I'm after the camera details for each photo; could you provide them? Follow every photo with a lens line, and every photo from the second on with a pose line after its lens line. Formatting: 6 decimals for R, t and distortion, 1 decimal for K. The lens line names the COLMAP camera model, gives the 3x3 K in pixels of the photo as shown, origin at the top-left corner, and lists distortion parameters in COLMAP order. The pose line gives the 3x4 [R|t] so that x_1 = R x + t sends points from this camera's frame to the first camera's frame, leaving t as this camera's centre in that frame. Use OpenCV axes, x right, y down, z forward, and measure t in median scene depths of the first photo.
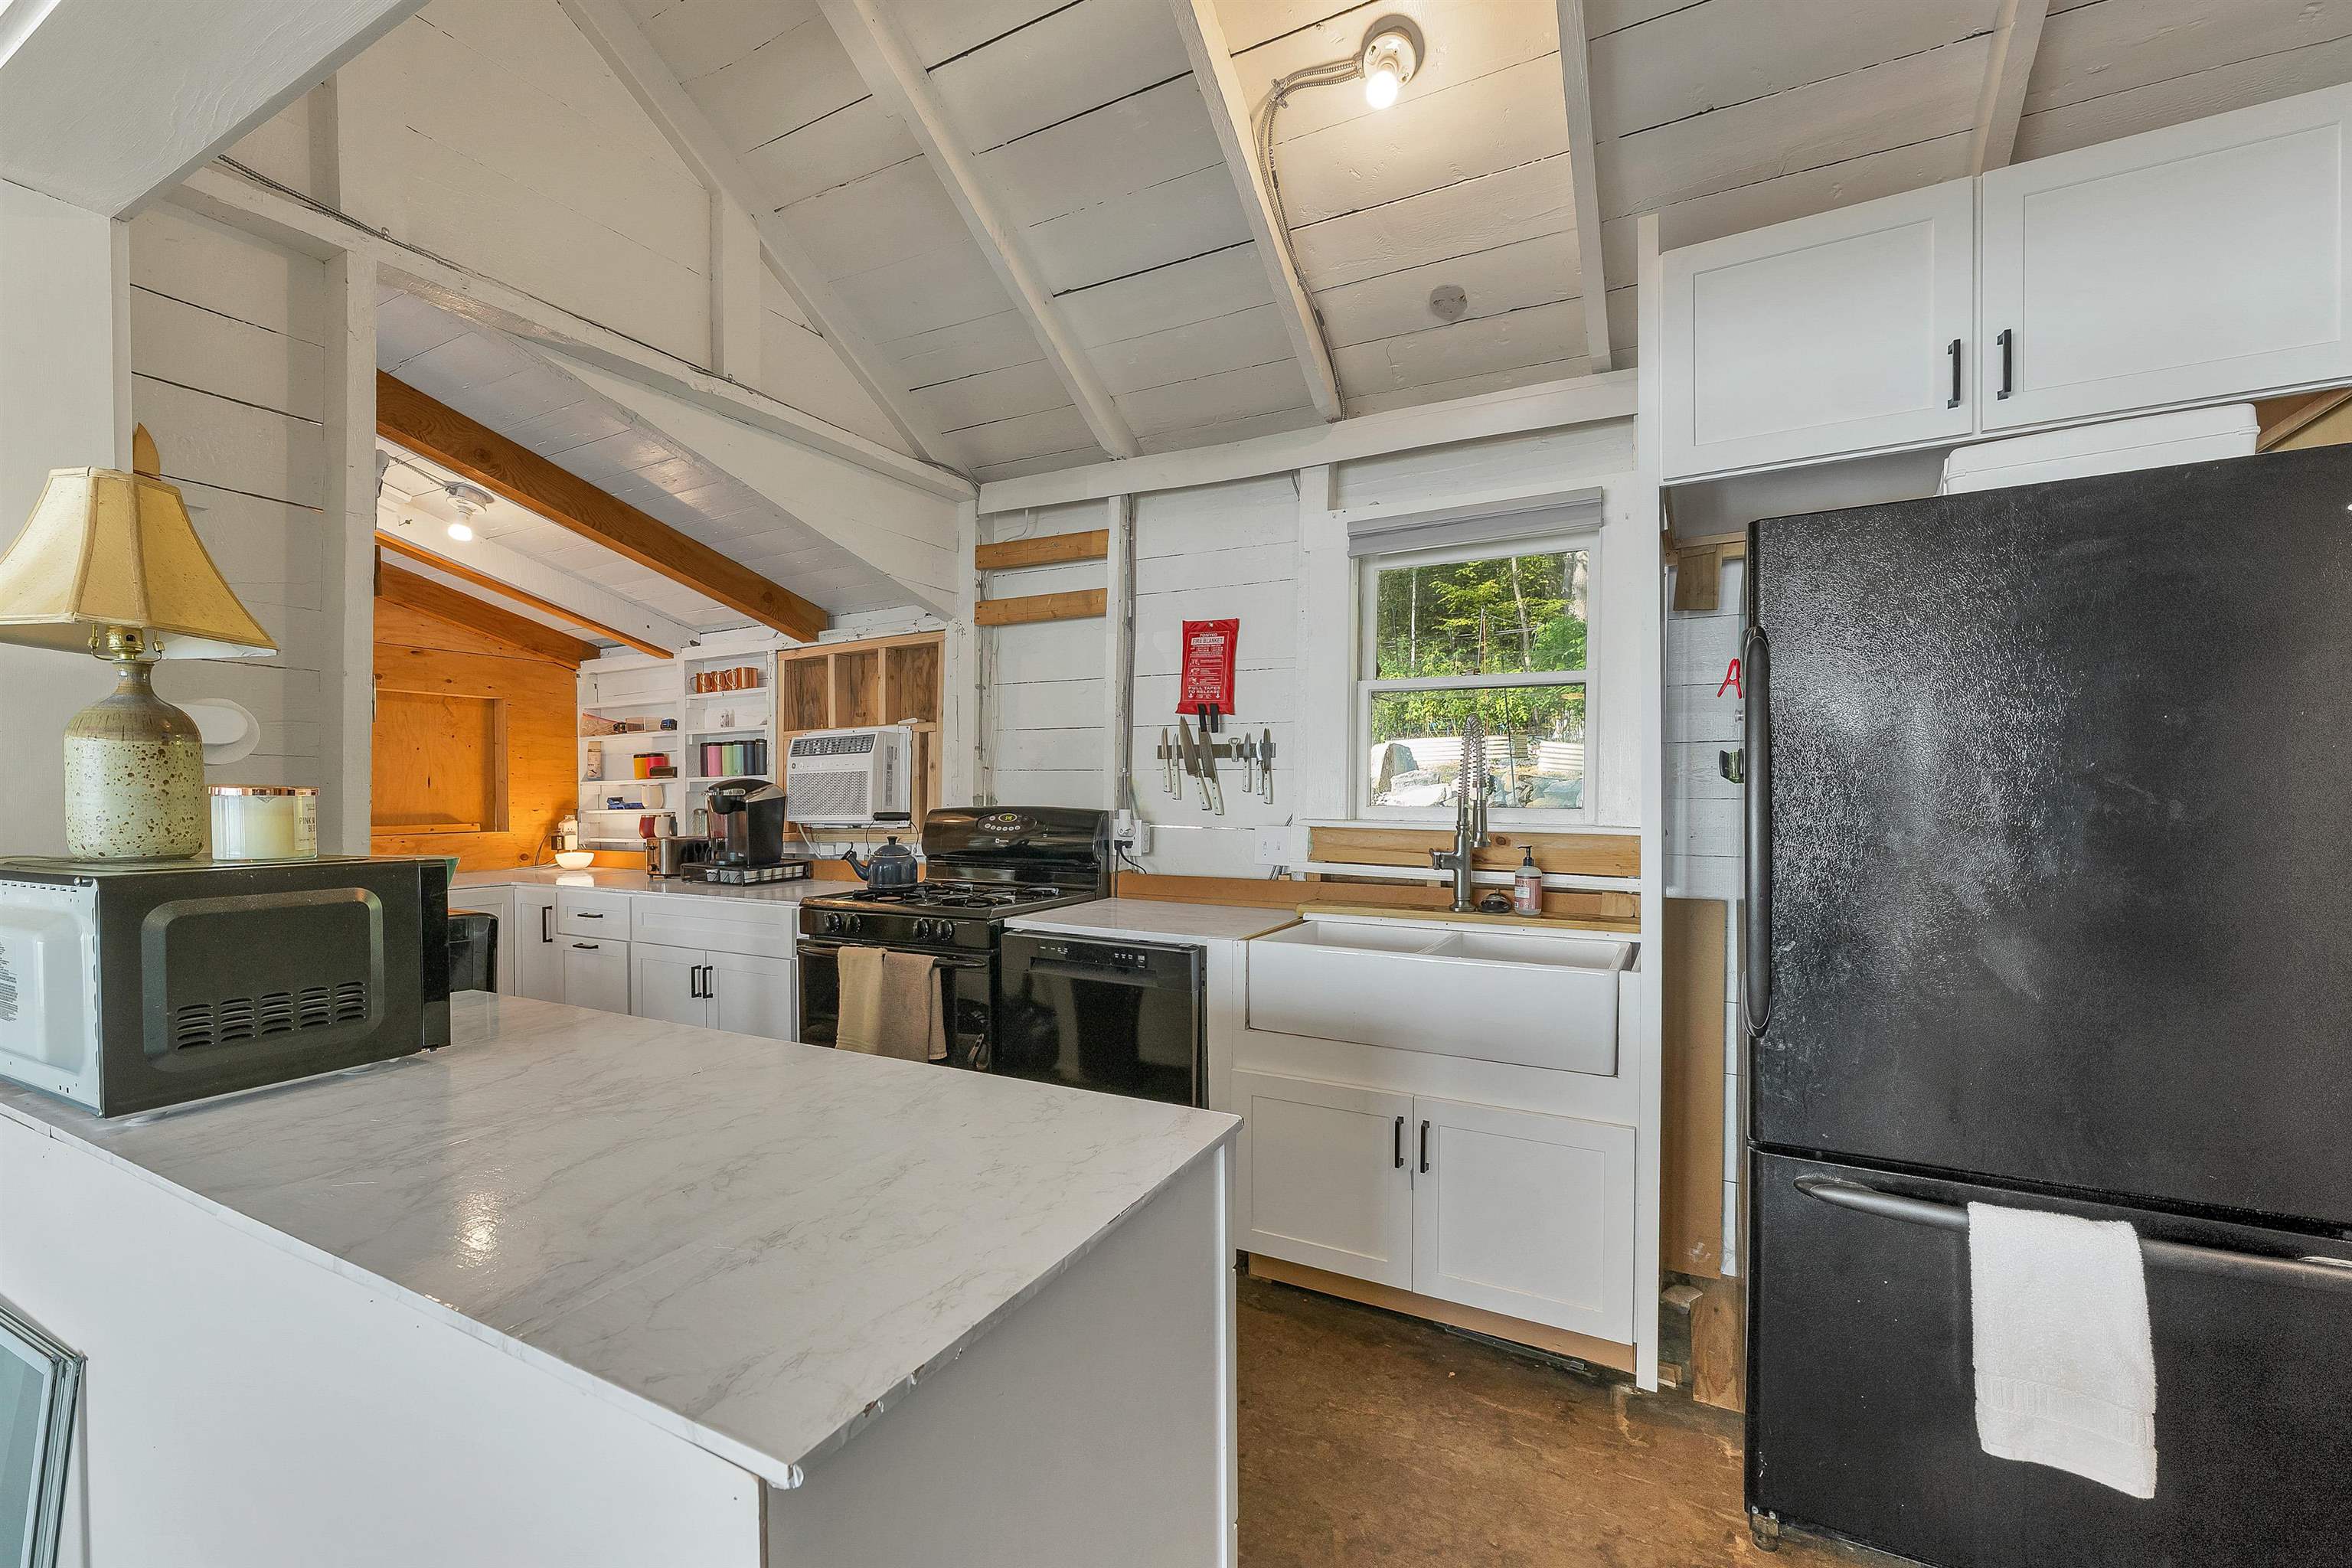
lens RADIAL K [[961.8, 0, 1175.0], [0, 961.8, 807.3], [0, 0, 1]] dist [-0.000242, -0.000333]
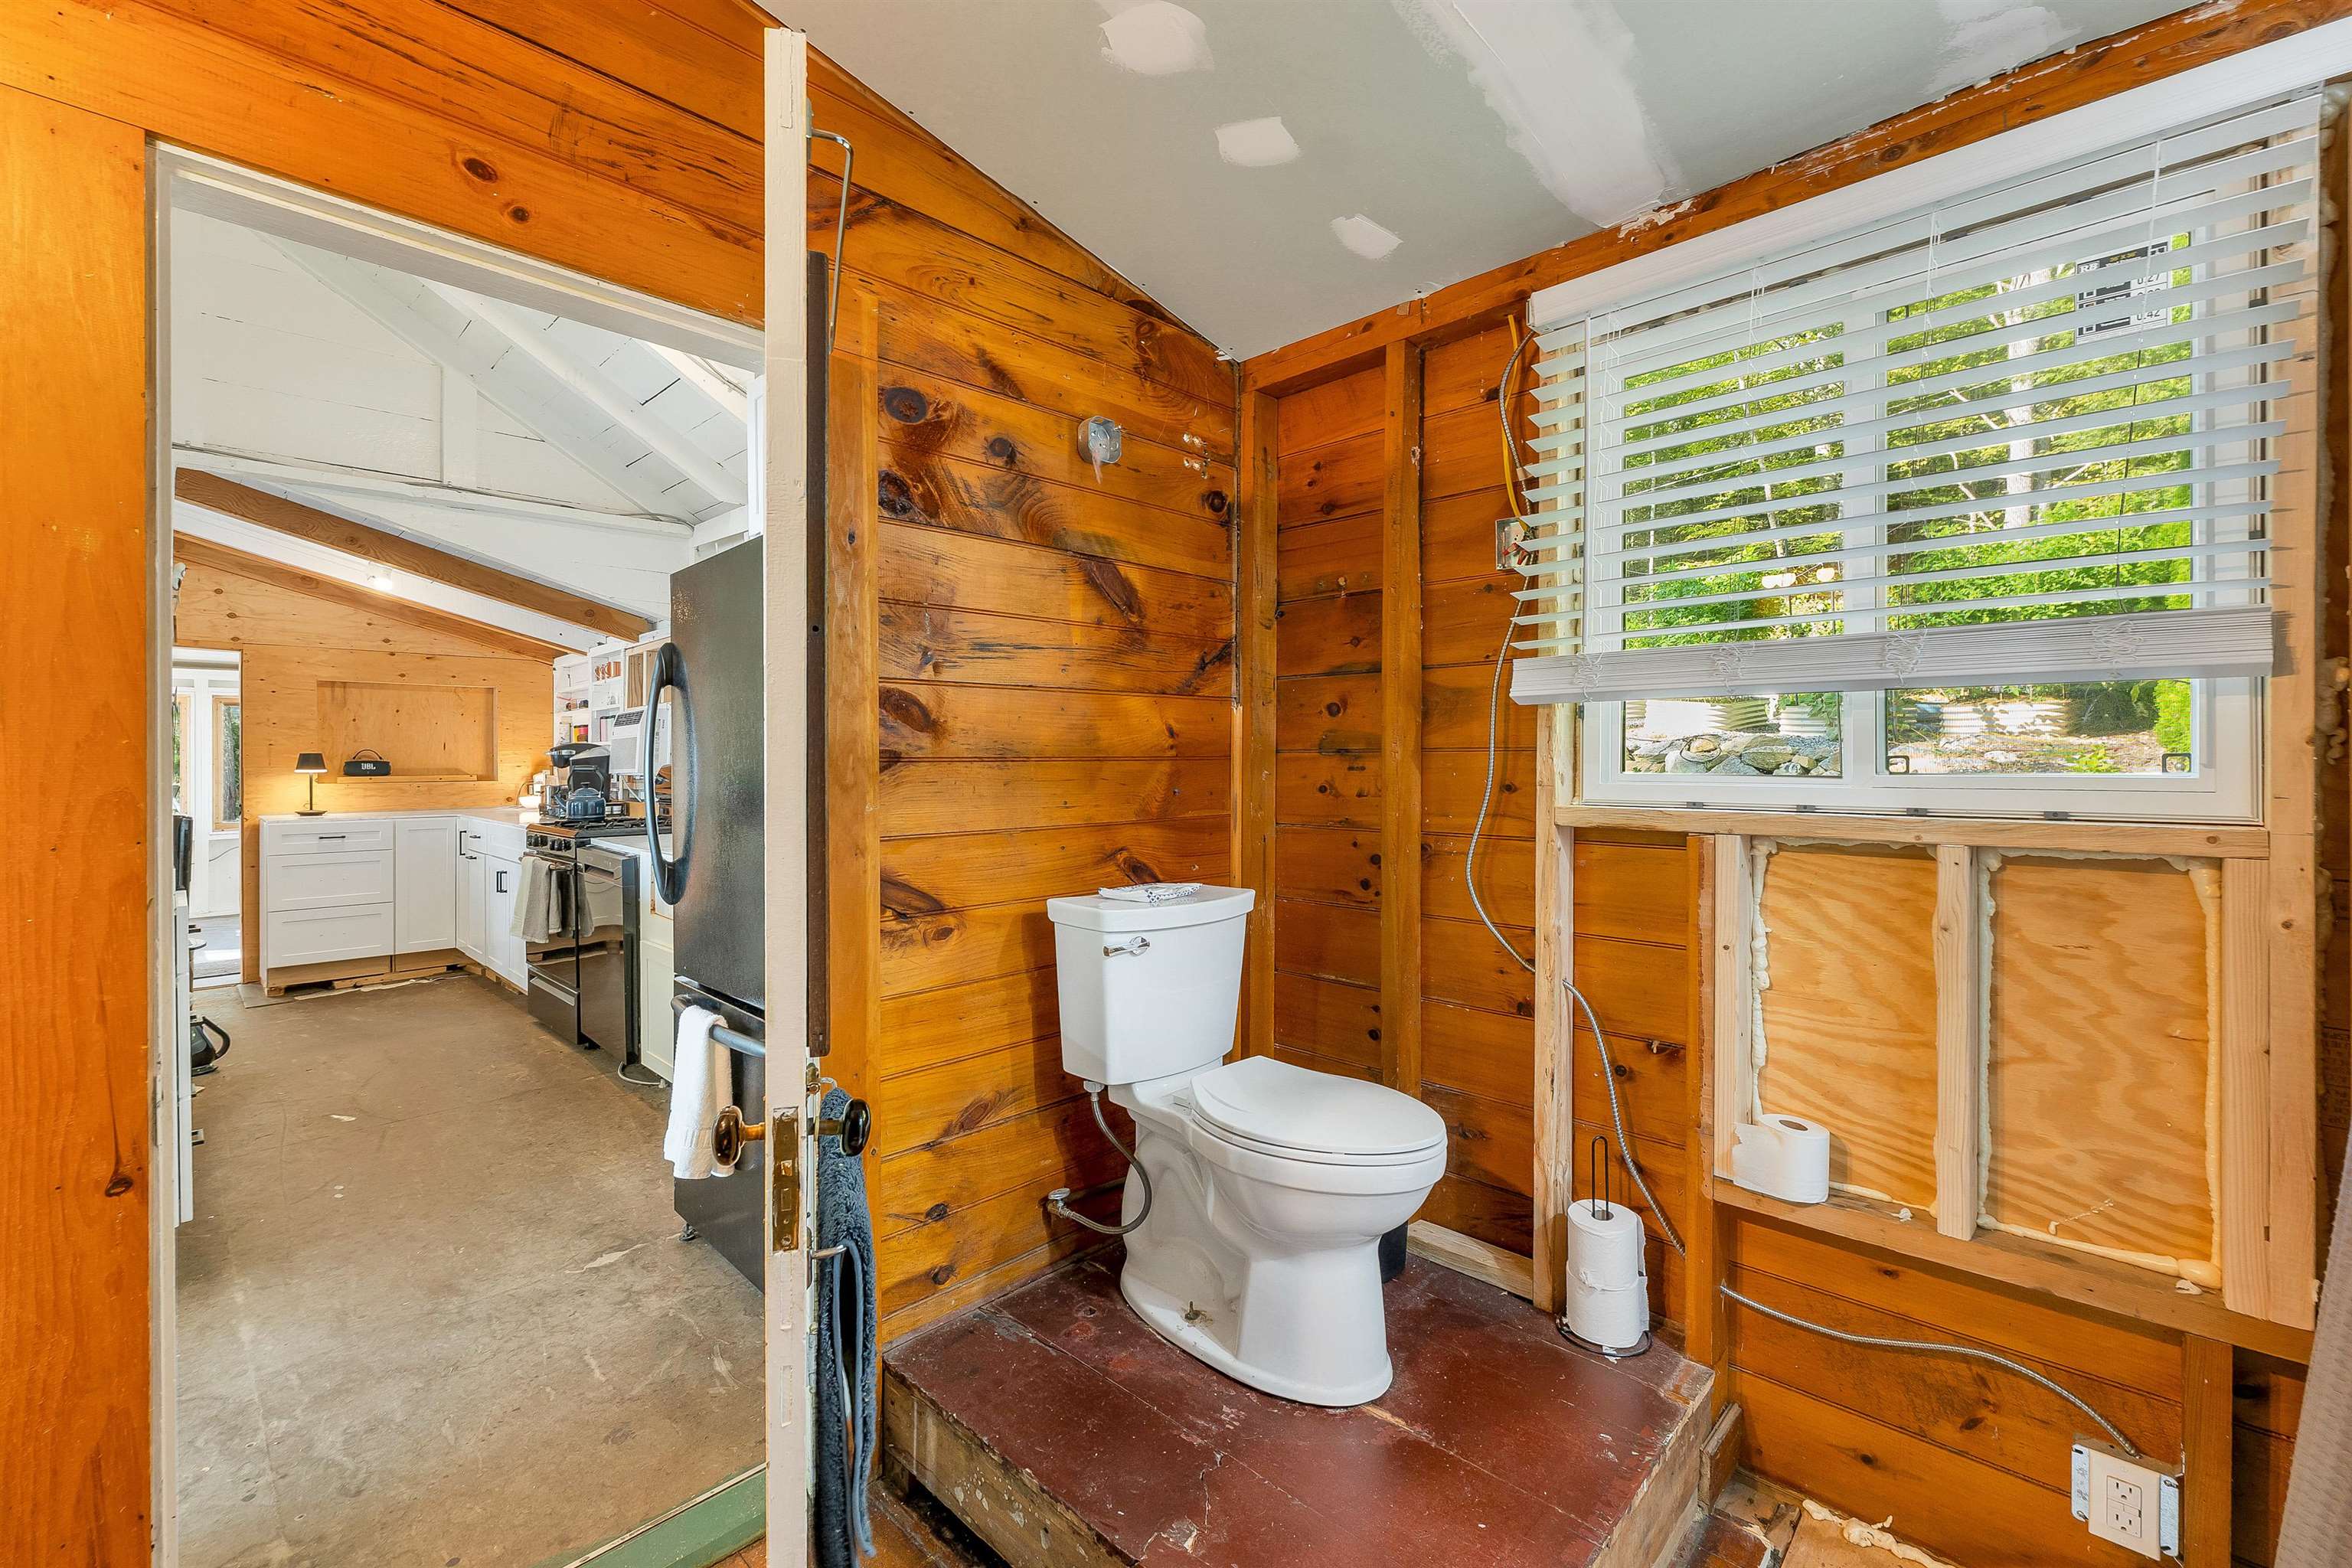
lens RADIAL K [[983.5, 0, 1163.8], [0, 983.5, 752.8], [0, 0, 1]] dist [-0.001494, -0.000226]
pose [[0.958511, -0.001278, -0.285053, 0.857167], [-0.004390, 0.999805, -0.019243, 0.009509], [0.285022, 0.019696, 0.958319, -0.140574]]
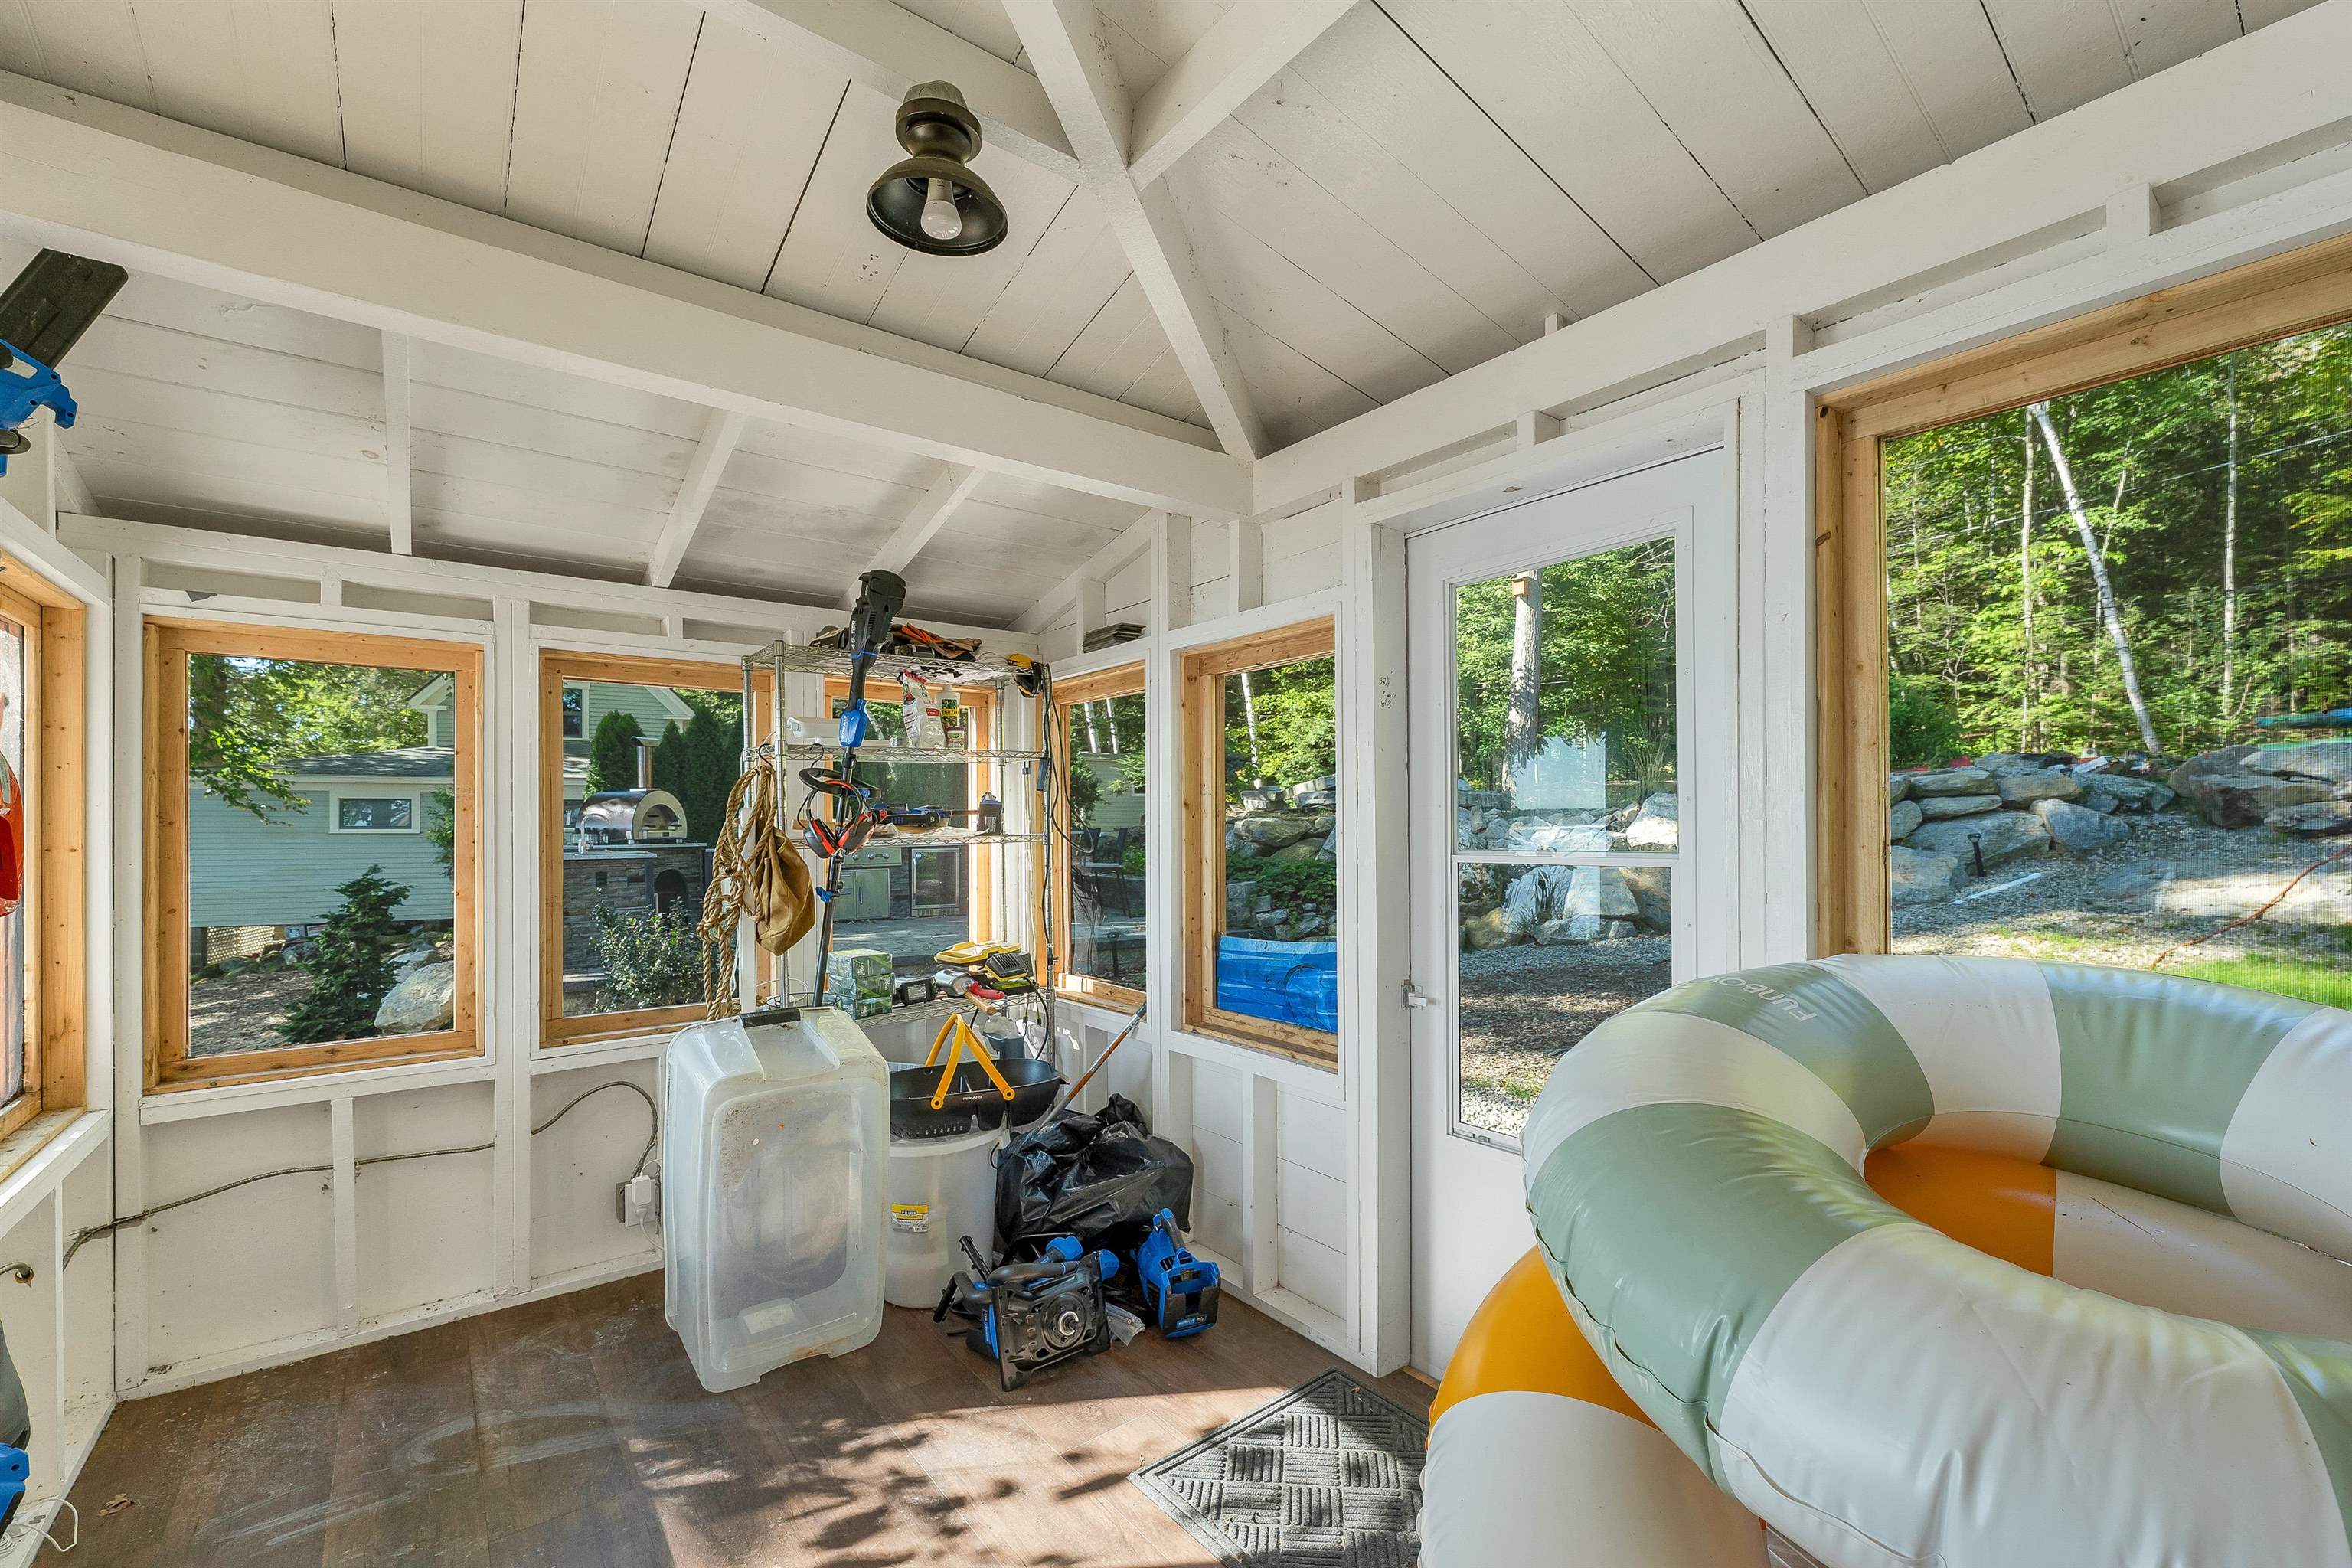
lens RADIAL K [[967.9, 0, 1174.1], [0, 967.9, 819.9], [0, 0, 1]] dist [-0.002144, -0.000431]
pose [[0.905910, -0.002583, -0.423463, -1.206622], [-0.006042, 0.999801, -0.019024, -0.011011], [0.423427, 0.019792, 0.905714, 0.974438]]
